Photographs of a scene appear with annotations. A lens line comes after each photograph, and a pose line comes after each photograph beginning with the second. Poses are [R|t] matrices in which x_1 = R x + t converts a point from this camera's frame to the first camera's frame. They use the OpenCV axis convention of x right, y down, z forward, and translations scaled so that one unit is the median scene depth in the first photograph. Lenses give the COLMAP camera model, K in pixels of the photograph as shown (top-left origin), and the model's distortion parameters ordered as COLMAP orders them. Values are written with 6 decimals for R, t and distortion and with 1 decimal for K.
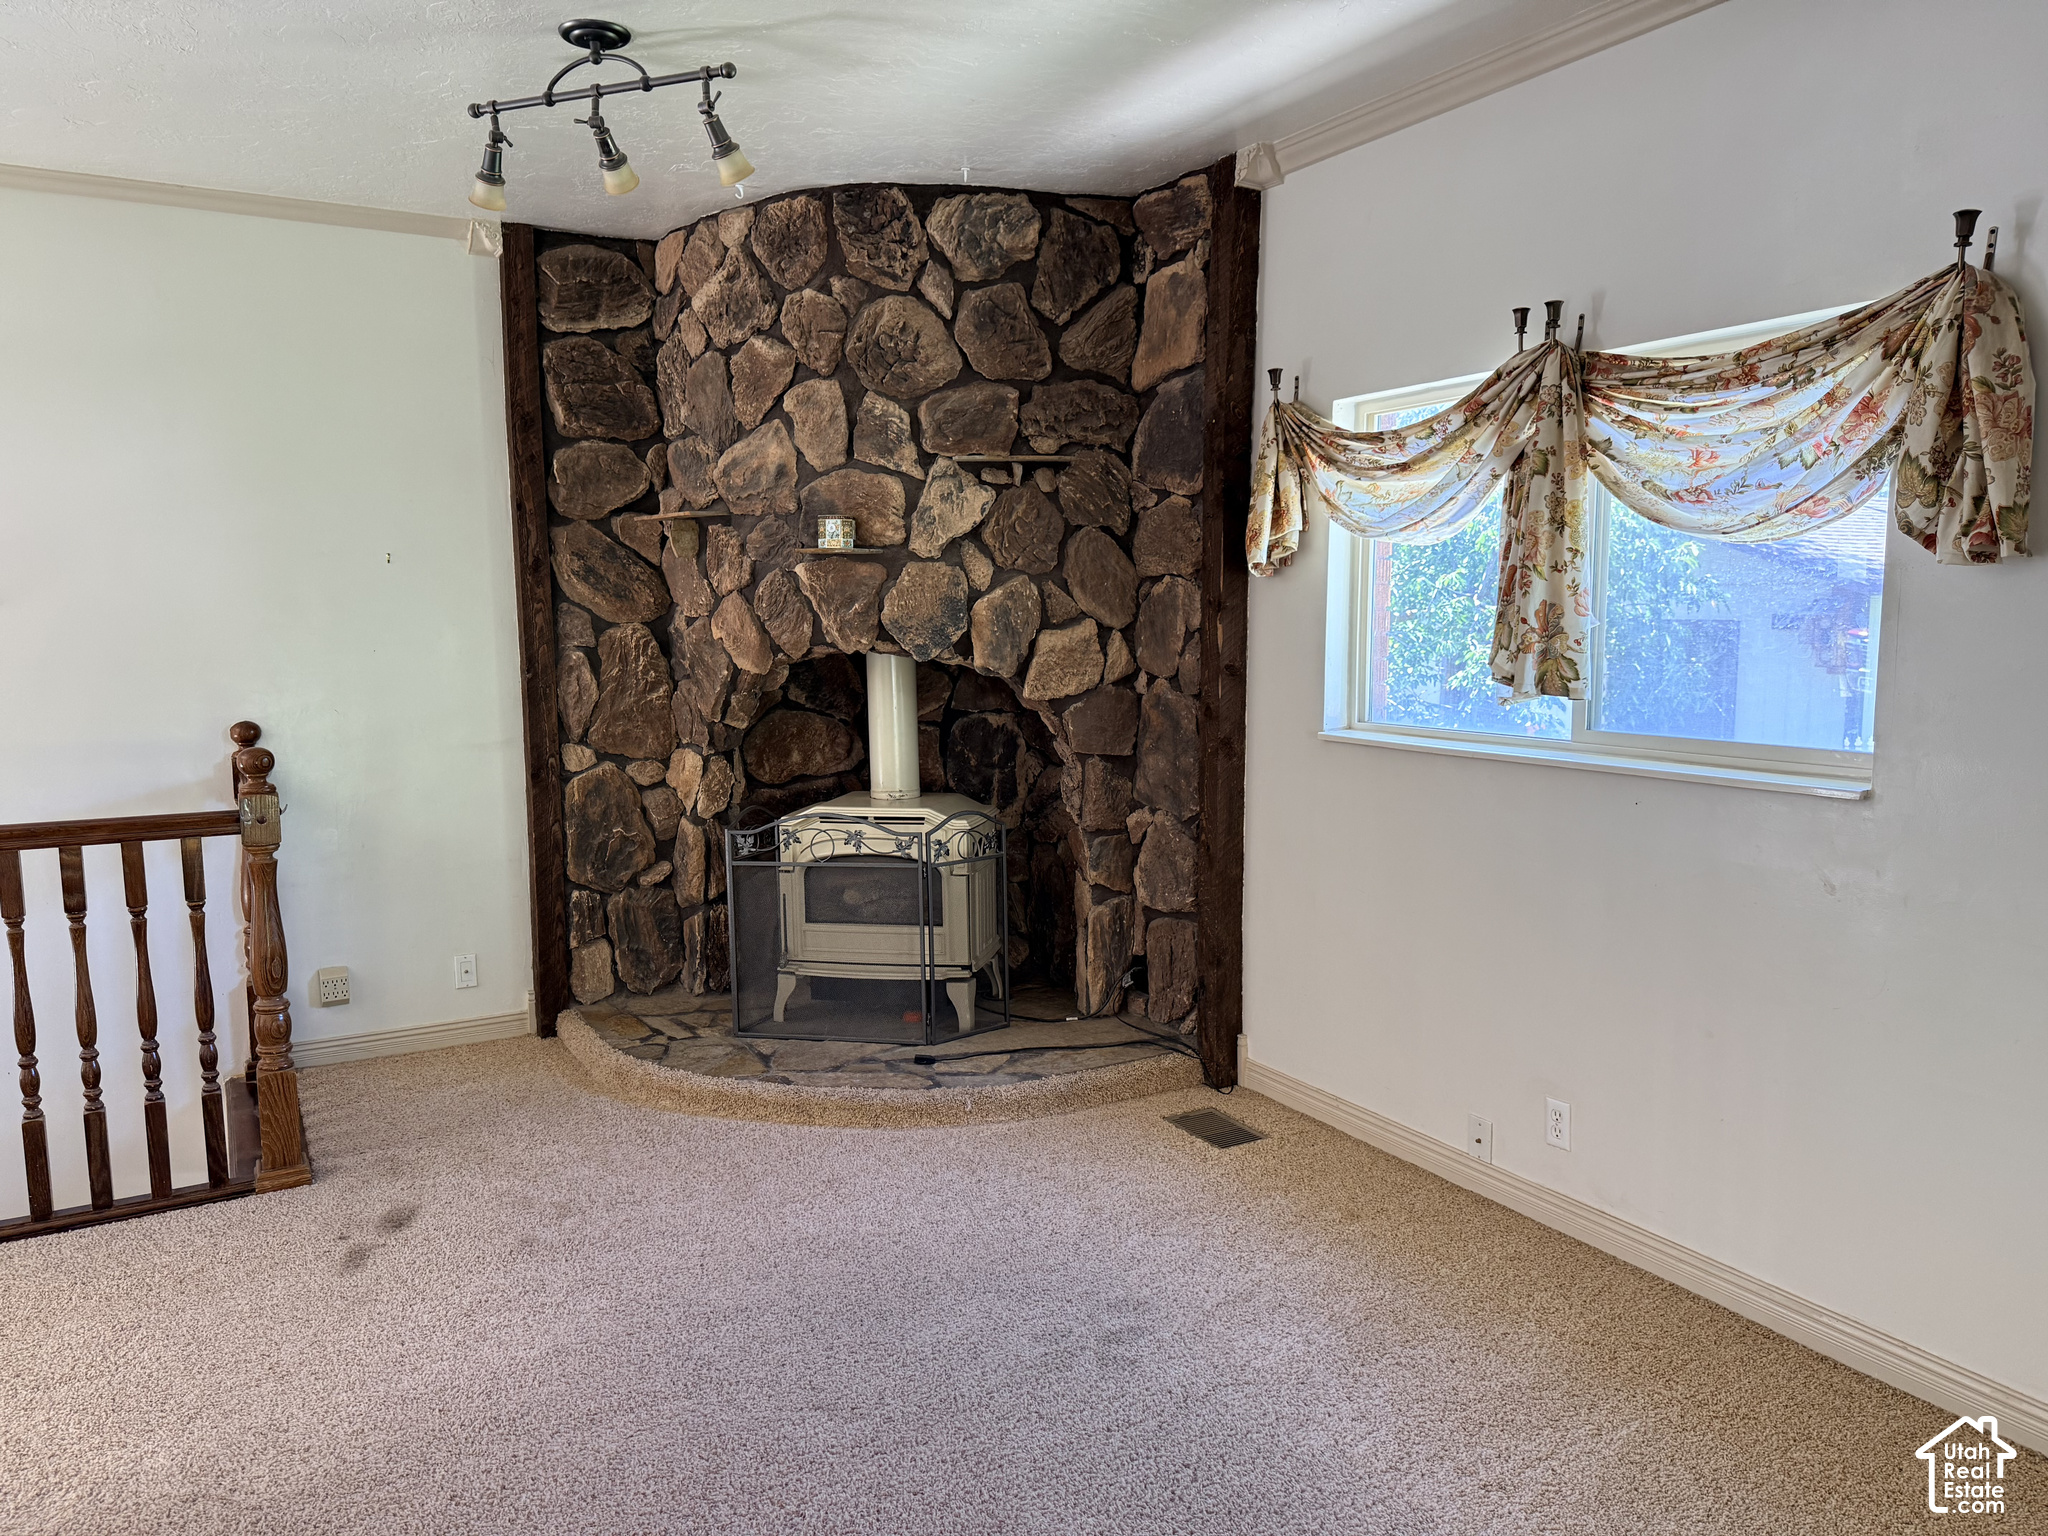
lens RADIAL K [[1442.1, 0, 1019.9], [0, 1442.1, 769.9], [0, 0, 1]] dist [0.053423, -0.057219]
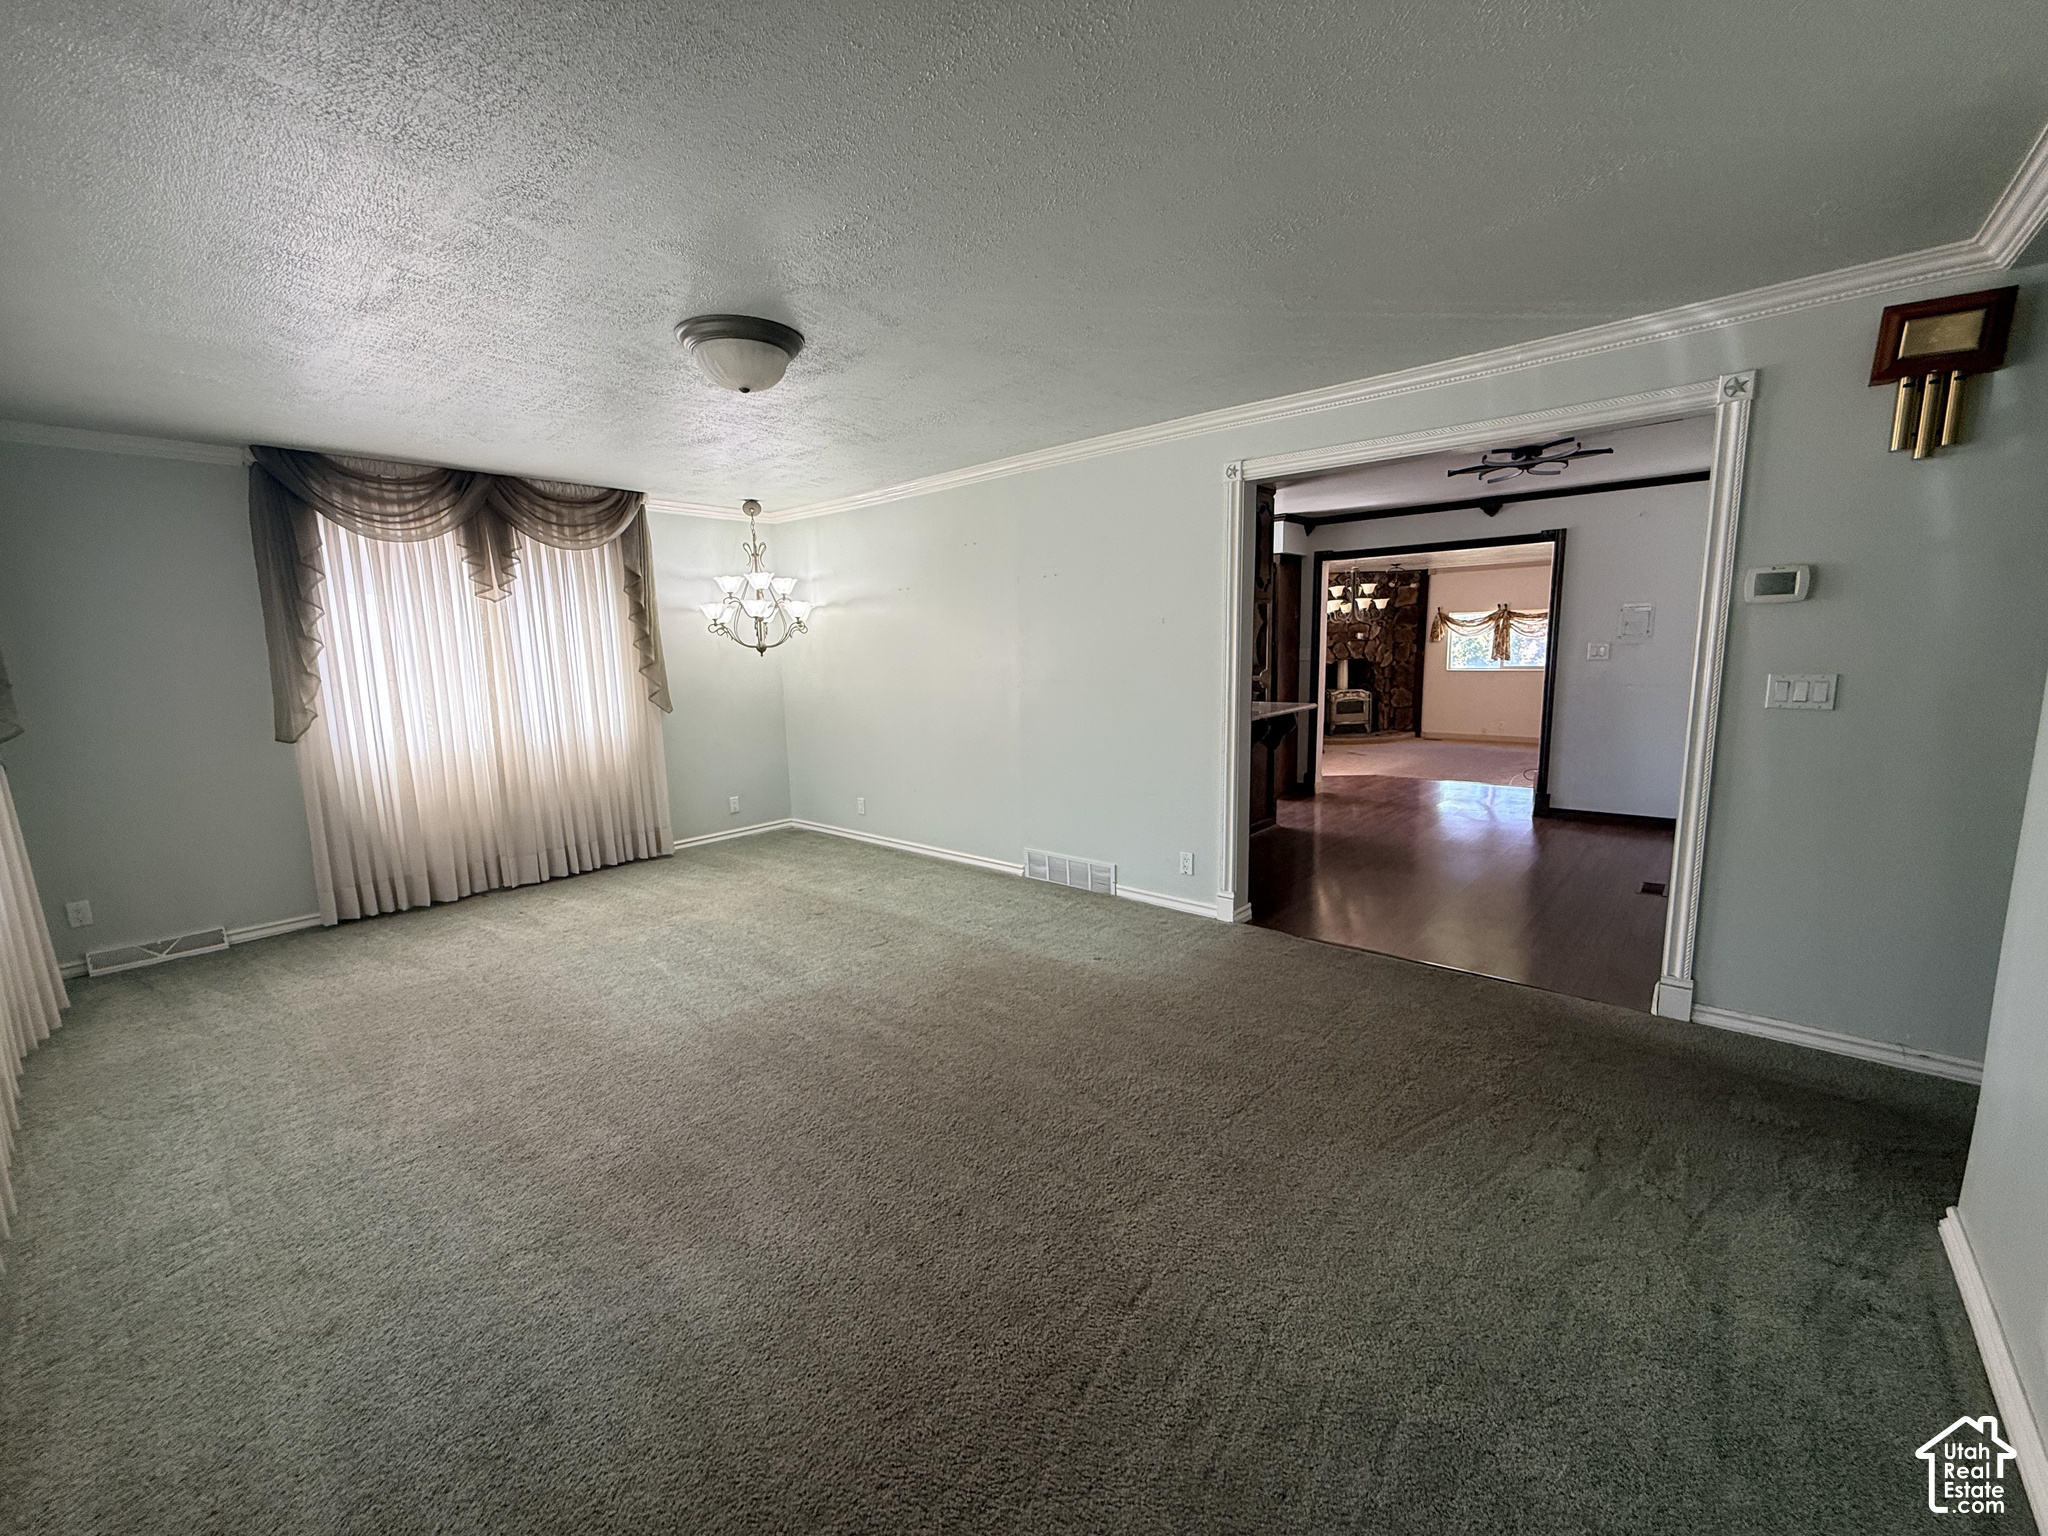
lens RADIAL K [[821.6, 0, 1029.3], [0, 821.6, 774.0], [0, 0, 1]] dist [0.004805, 0.000844]
pose [[0.936221, -0.071000, 0.344165, -2.642711], [0.059887, 0.997286, 0.042827, 0.156937], [-0.346272, -0.019484, 0.937932, -1.602313]]
